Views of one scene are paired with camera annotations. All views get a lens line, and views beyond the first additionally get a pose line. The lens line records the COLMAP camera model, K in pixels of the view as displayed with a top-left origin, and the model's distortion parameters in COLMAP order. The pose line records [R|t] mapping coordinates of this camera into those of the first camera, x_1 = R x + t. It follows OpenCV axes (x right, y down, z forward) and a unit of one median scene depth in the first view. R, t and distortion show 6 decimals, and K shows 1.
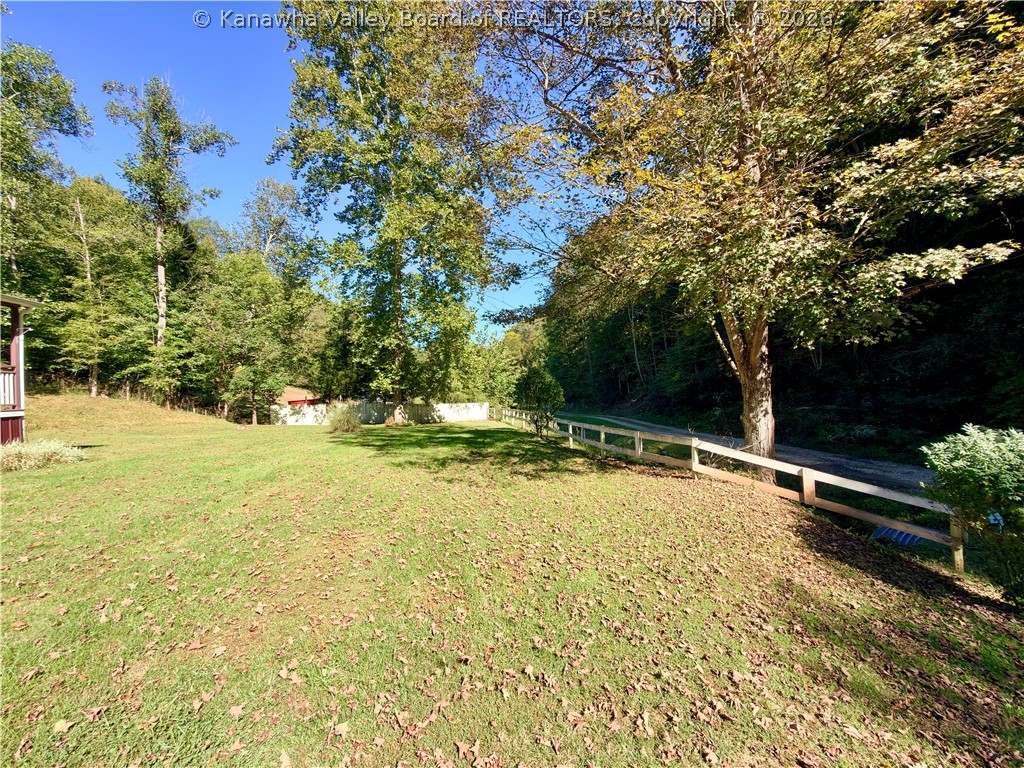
lens RADIAL K [[405.7, 0, 514.8], [0, 405.7, 388.1], [0, 0, 1]] dist [-0.001301, -0.000069]
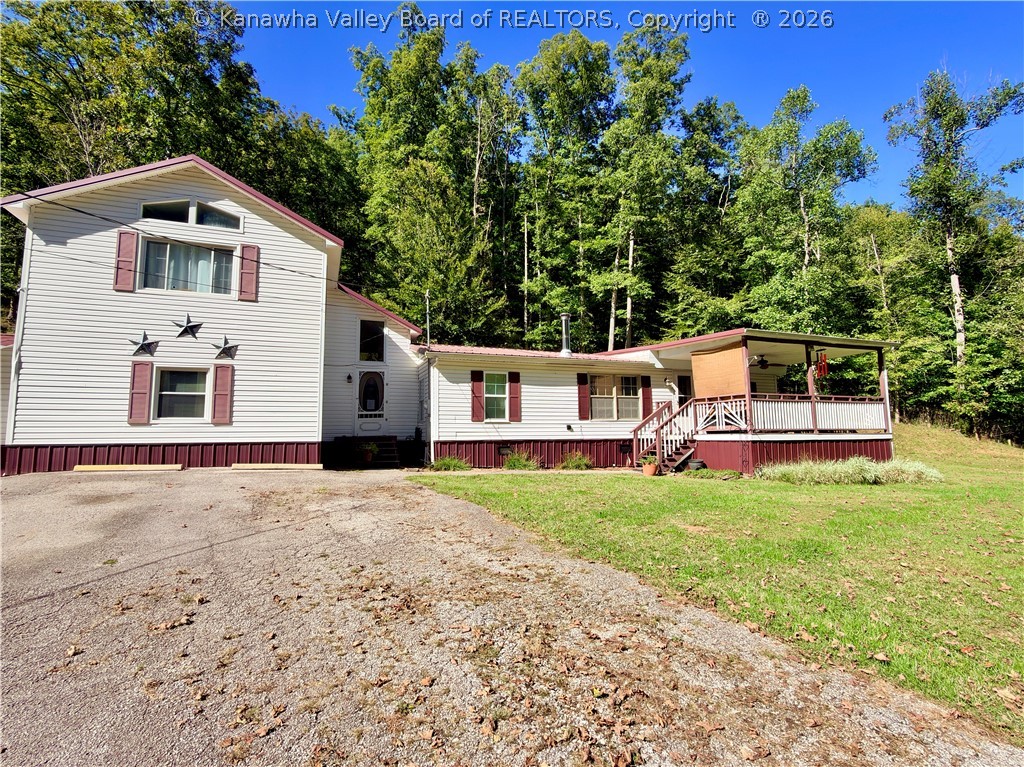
lens RADIAL K [[510.4, 0, 503.0], [0, 510.4, 382.1], [0, 0, 1]] dist [-0.003343, -0.000561]
pose [[0.166050, -0.067184, -0.983826, 0.102395], [0.006325, 0.997729, -0.067065, -0.004200], [0.986097, 0.004914, 0.166098, -0.431516]]
